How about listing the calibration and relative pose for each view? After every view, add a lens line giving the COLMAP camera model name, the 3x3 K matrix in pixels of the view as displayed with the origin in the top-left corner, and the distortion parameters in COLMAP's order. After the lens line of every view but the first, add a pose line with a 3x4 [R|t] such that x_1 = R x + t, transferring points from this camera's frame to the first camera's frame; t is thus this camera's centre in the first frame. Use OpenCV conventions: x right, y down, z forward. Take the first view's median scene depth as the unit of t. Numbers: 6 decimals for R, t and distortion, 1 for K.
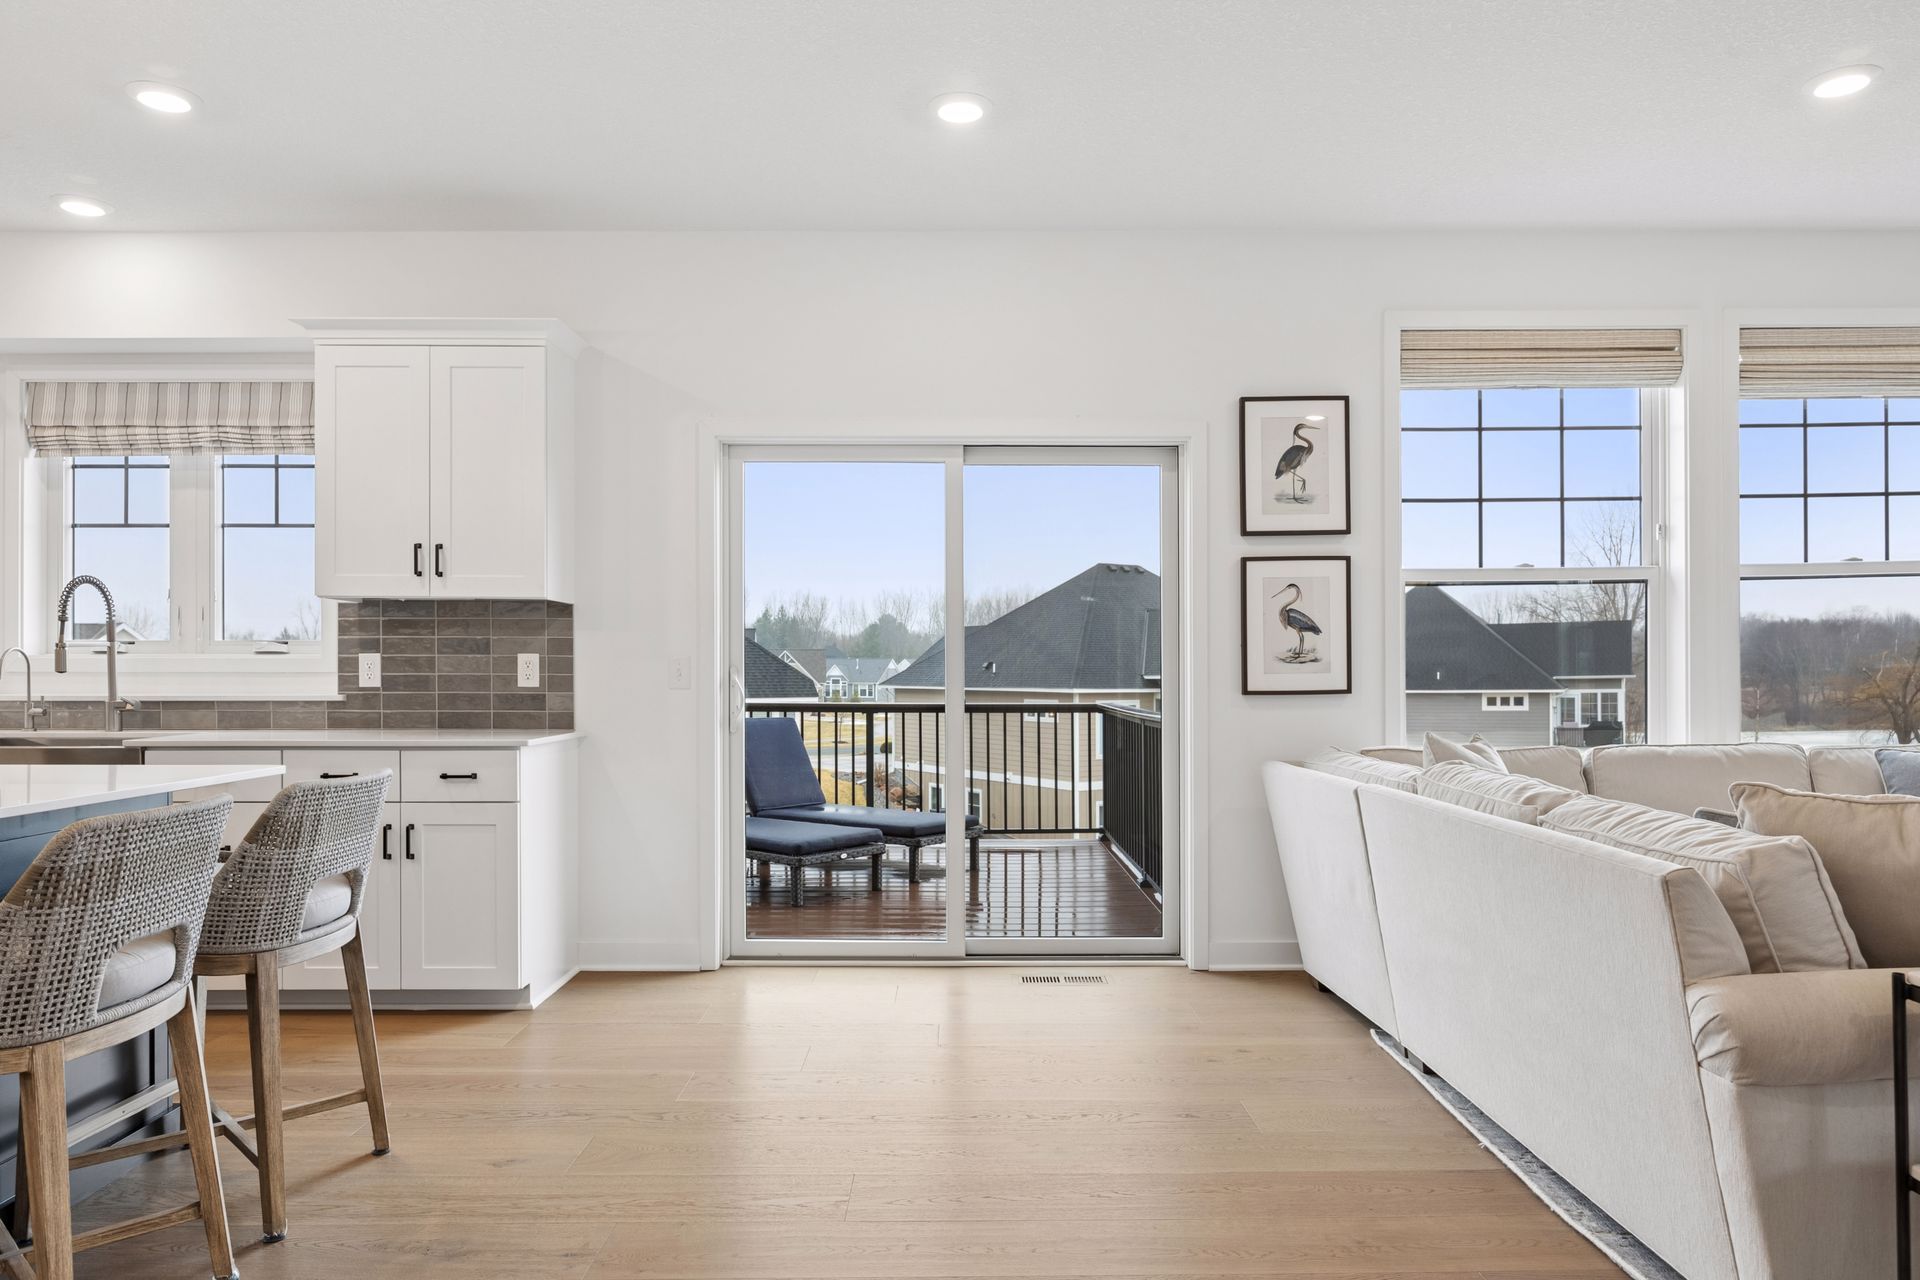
lens RADIAL K [[1320.3, 0, 961.4], [0, 1320.3, 646.3], [0, 0, 1]] dist [0.023757, 0.007965]
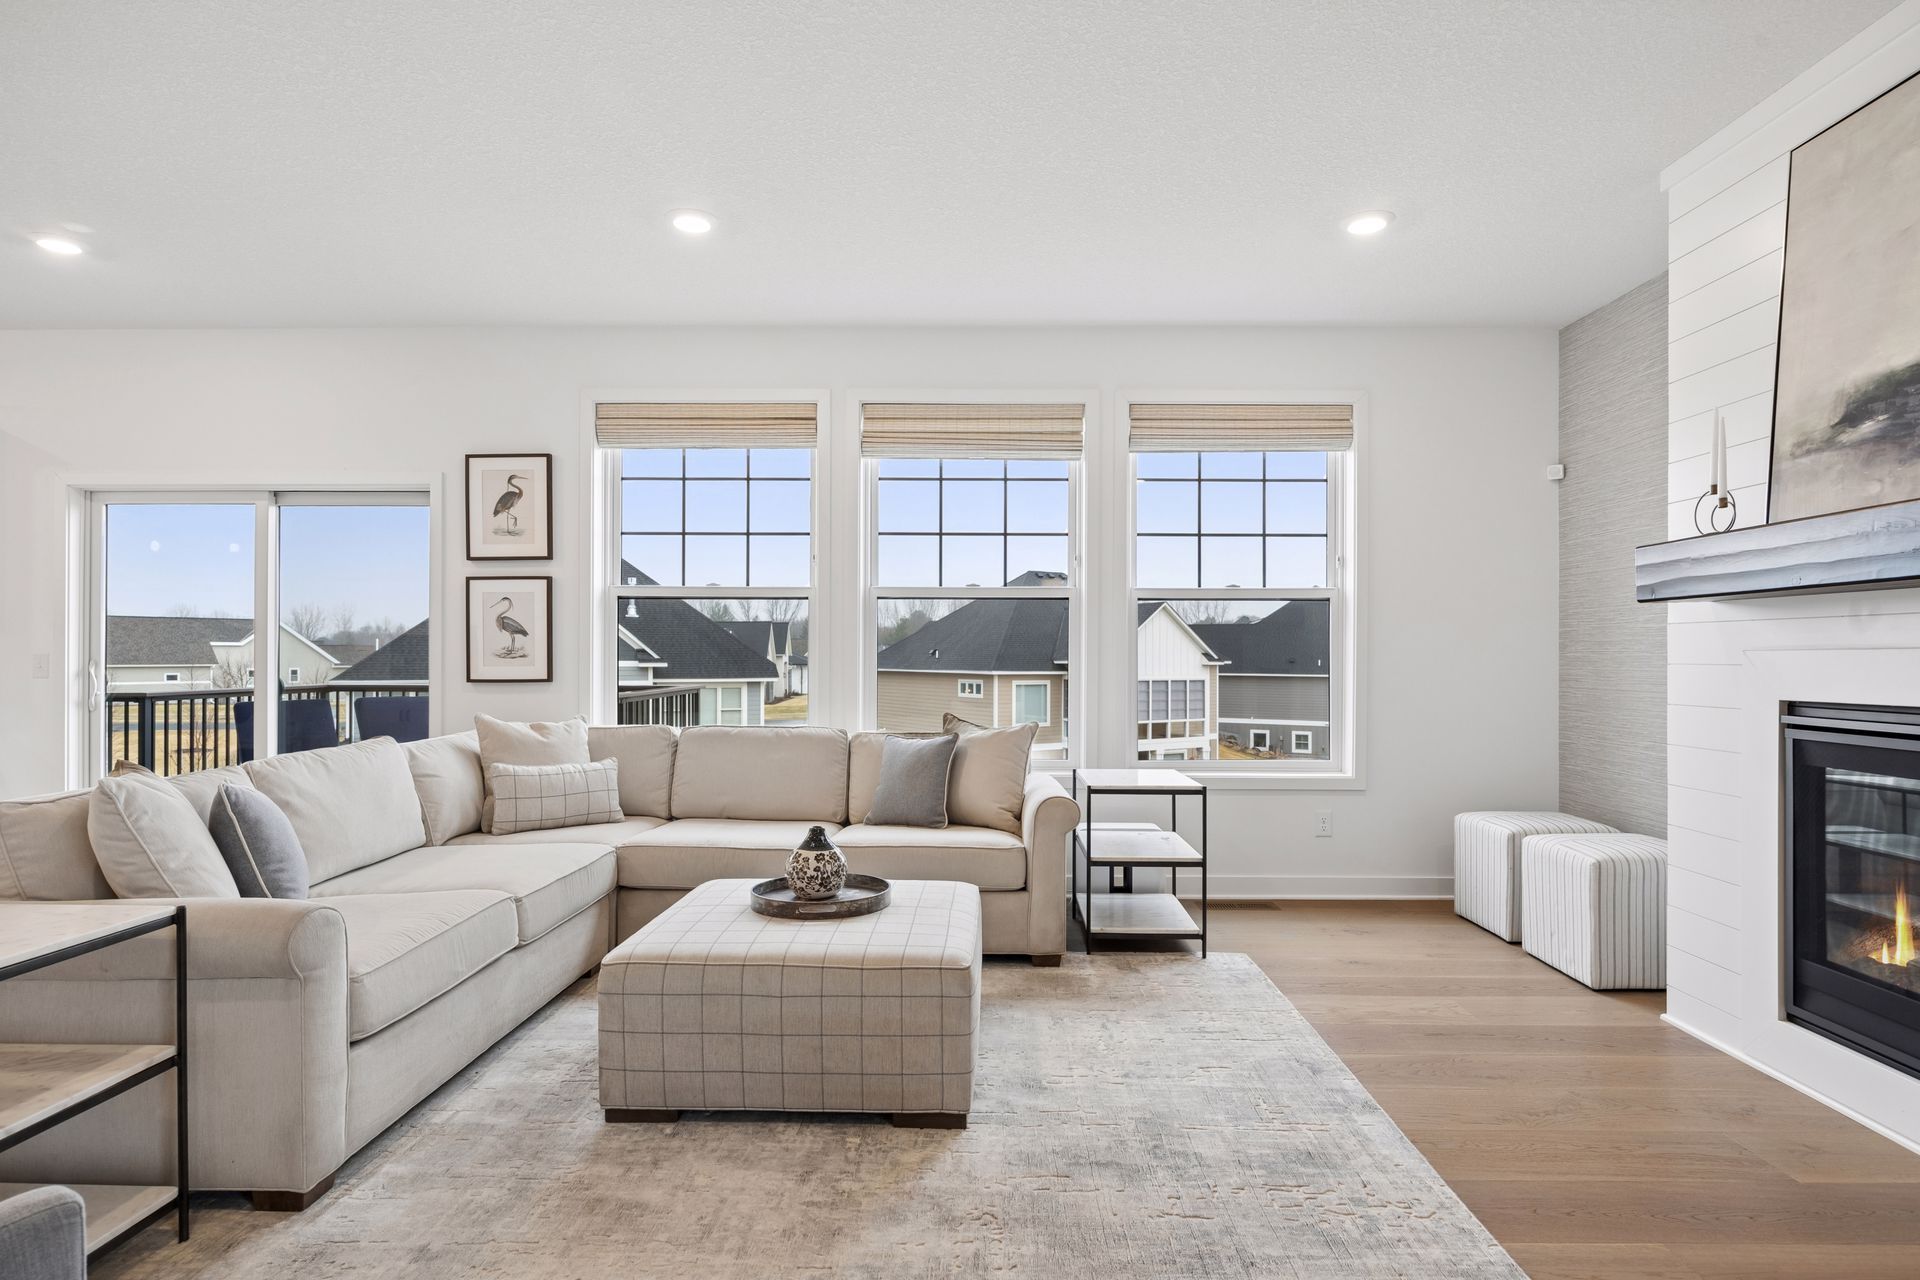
lens RADIAL K [[1003.1, 0, 972.2], [0, 1003.1, 643.1], [0, 0, 1]] dist [-0.013382, -0.002913]
pose [[0.999434, 0.009905, -0.032158, 0.737037], [-0.009927, 0.999951, -0.000512, -0.006218], [0.032152, 0.000831, 0.999483, 0.029084]]
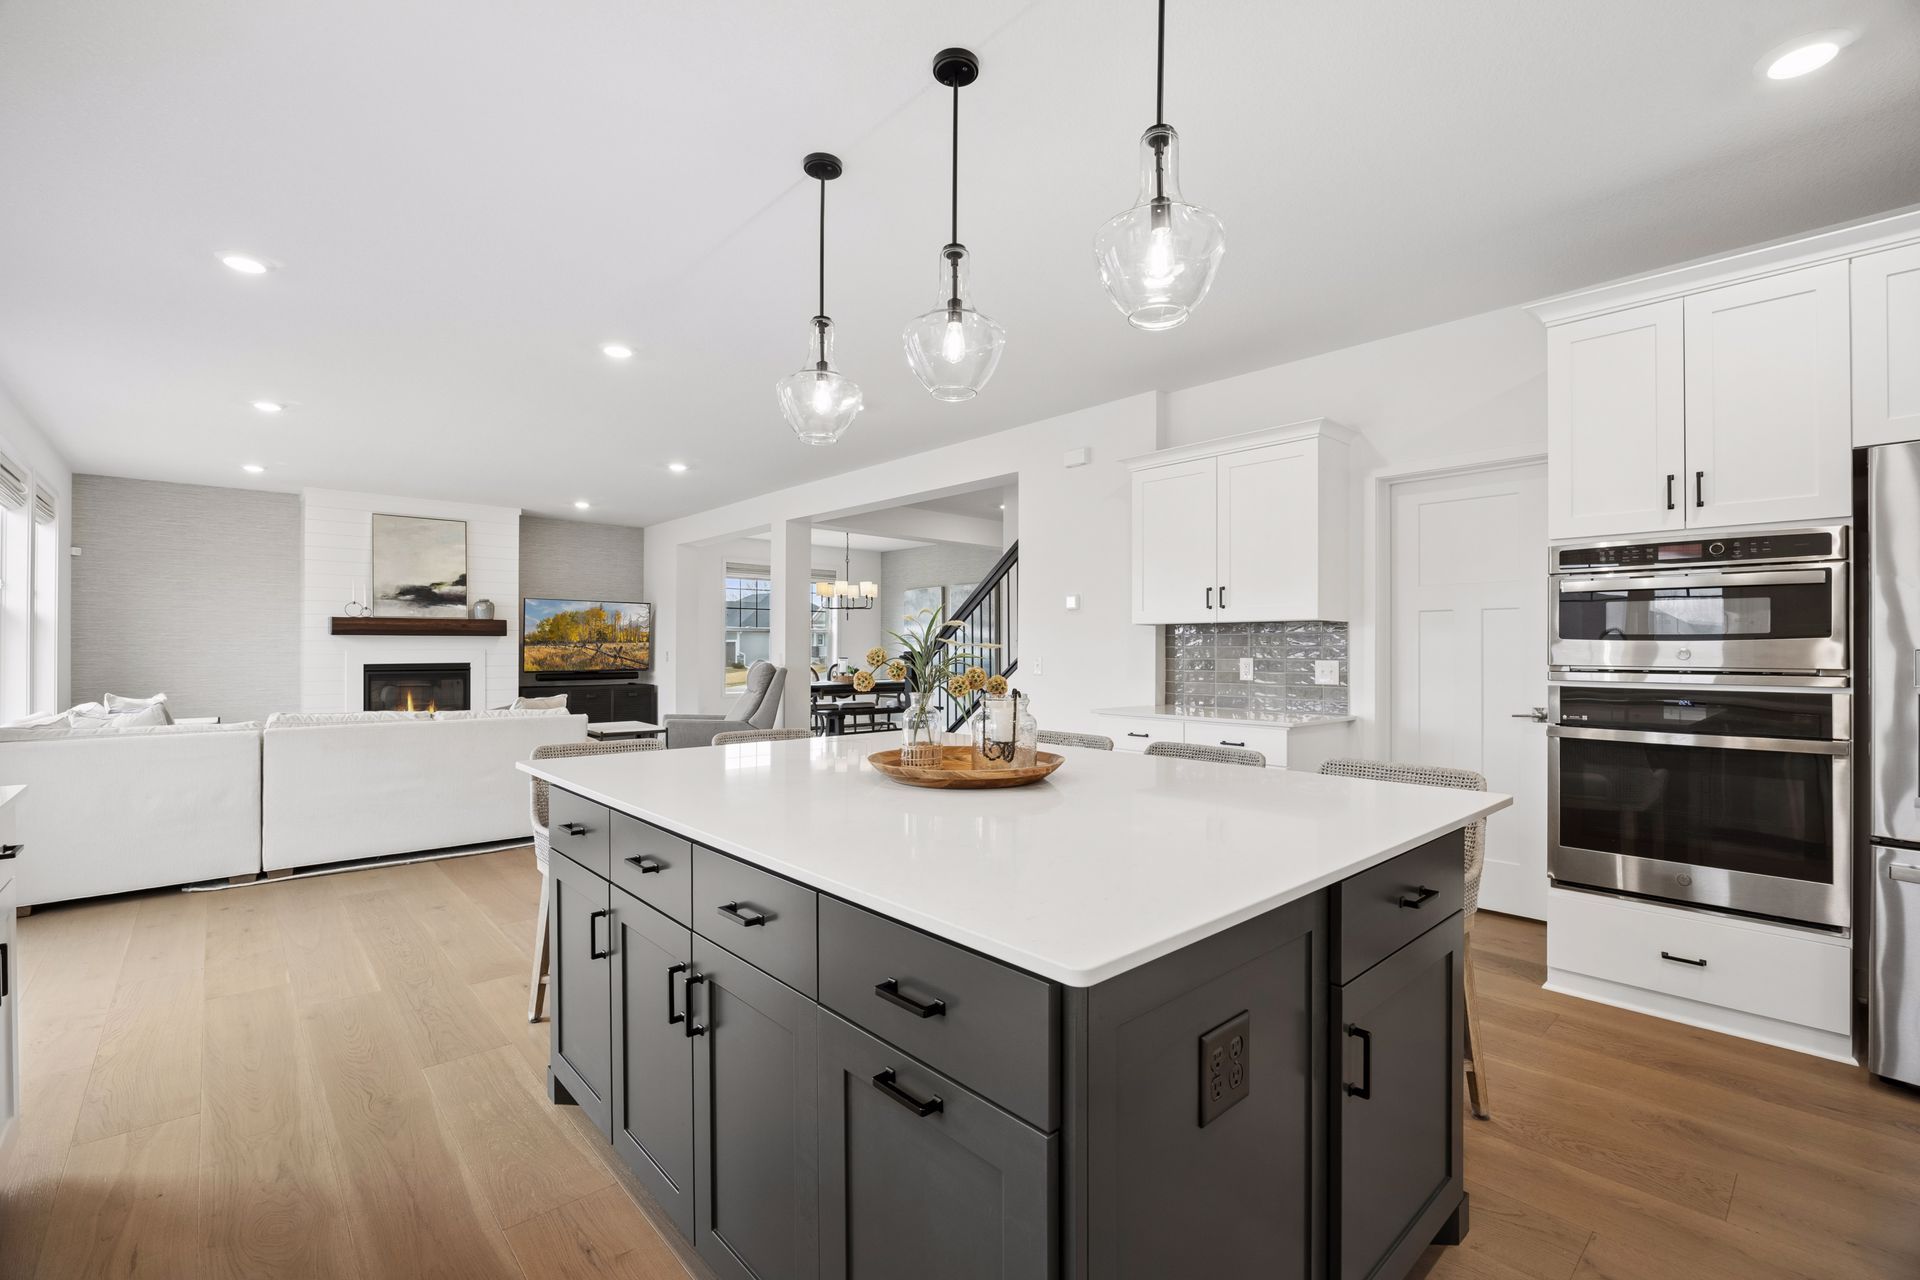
lens RADIAL K [[845.1, 0, 950.6], [0, 845.1, 644.7], [0, 0, 1]] dist [-0.003513, 0.001589]
pose [[-0.642096, 0.010018, 0.766558, -0.916627], [-0.005354, 0.999832, -0.017551, 0.006192], [-0.766605, -0.015374, -0.641935, 0.797876]]
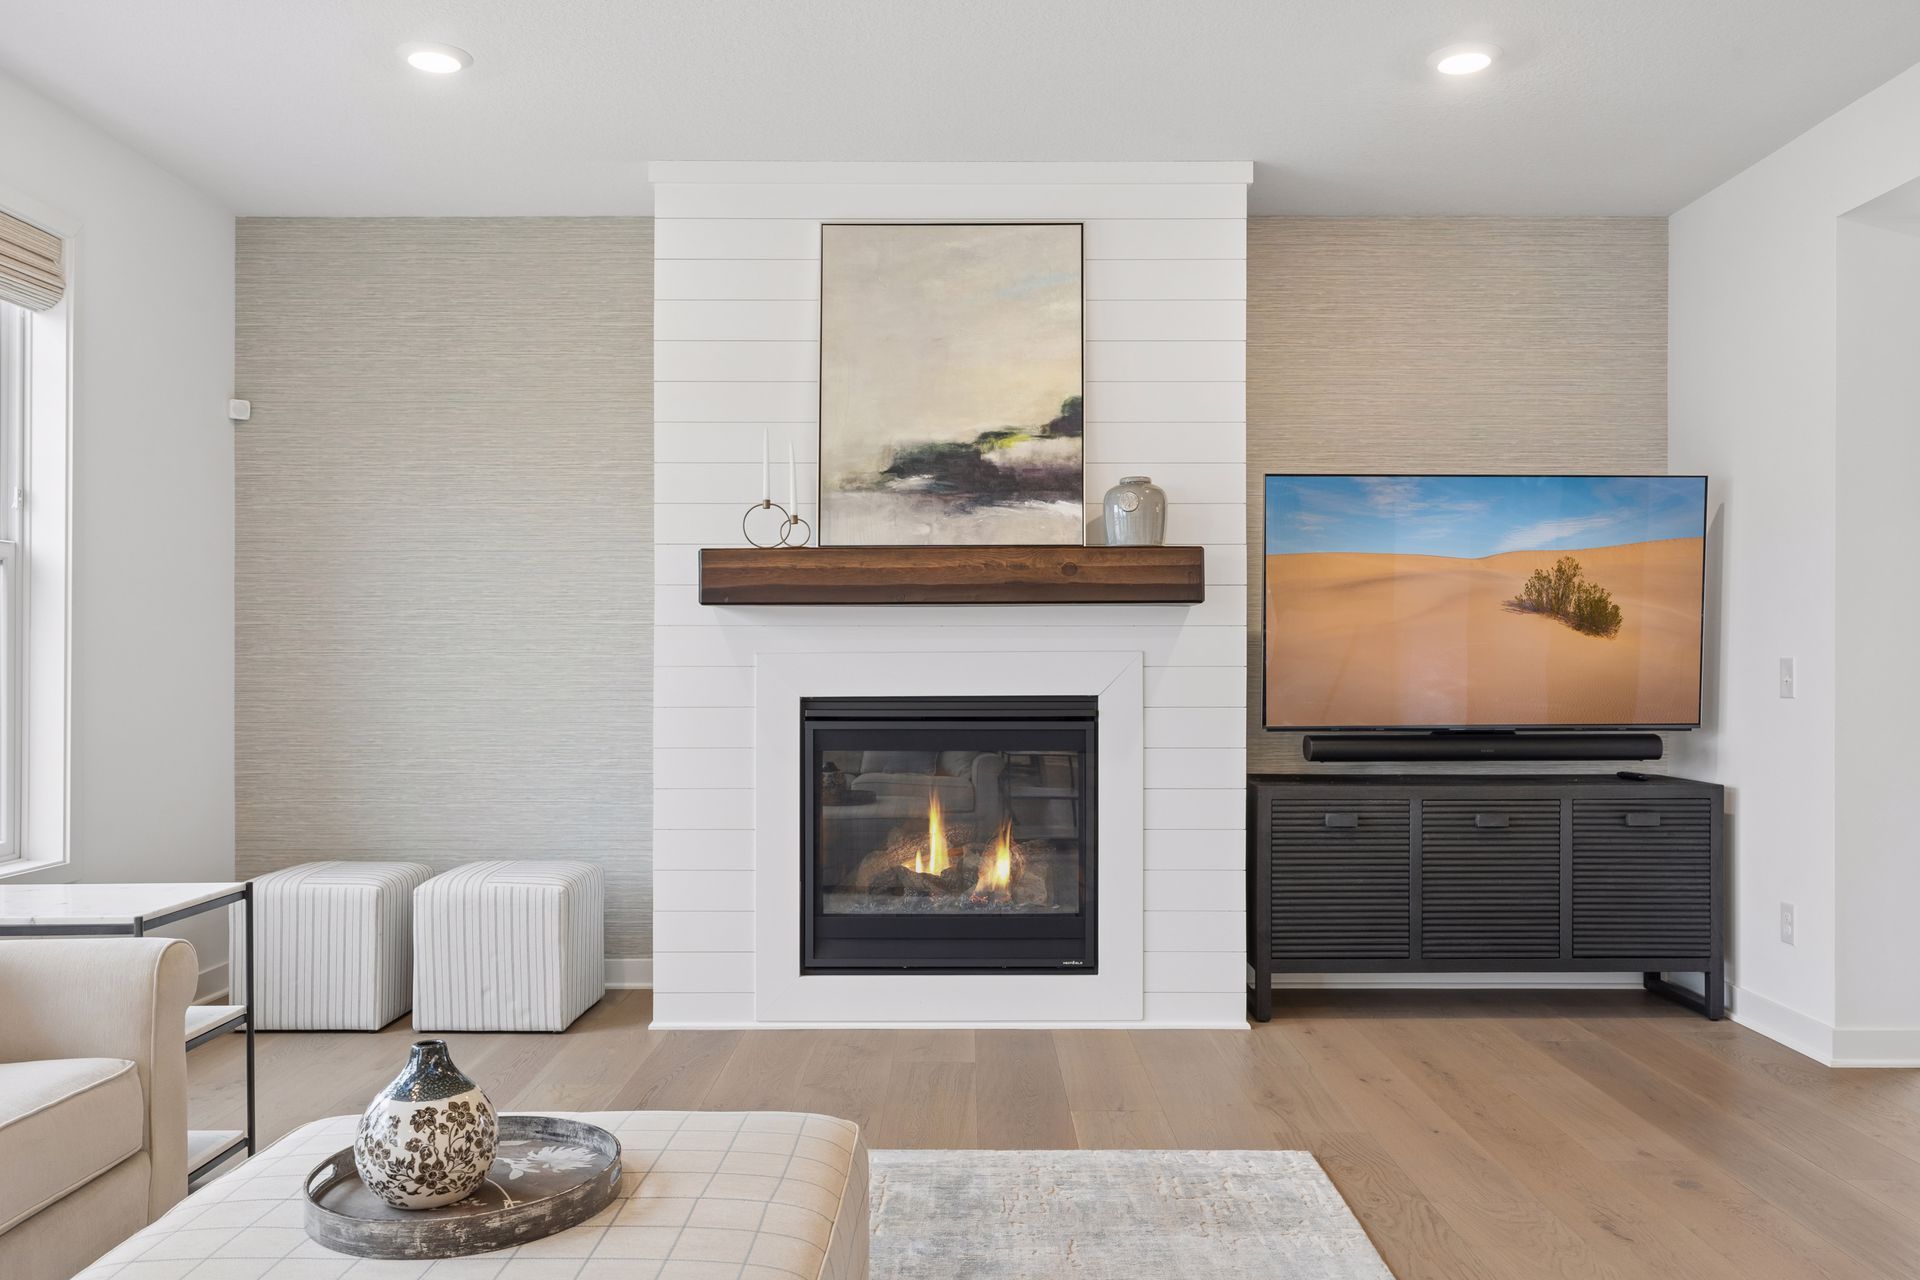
lens RADIAL K [[1465.8, 0, 947.2], [0, 1465.8, 648.6], [0, 0, 1]] dist [-0.028752, 0.000533]
pose [[0.010154, 0.011164, 0.999886, 0.223913], [-0.010020, 0.999889, -0.011063, -0.000292], [-0.999898, -0.009907, 0.010265, 0.504331]]
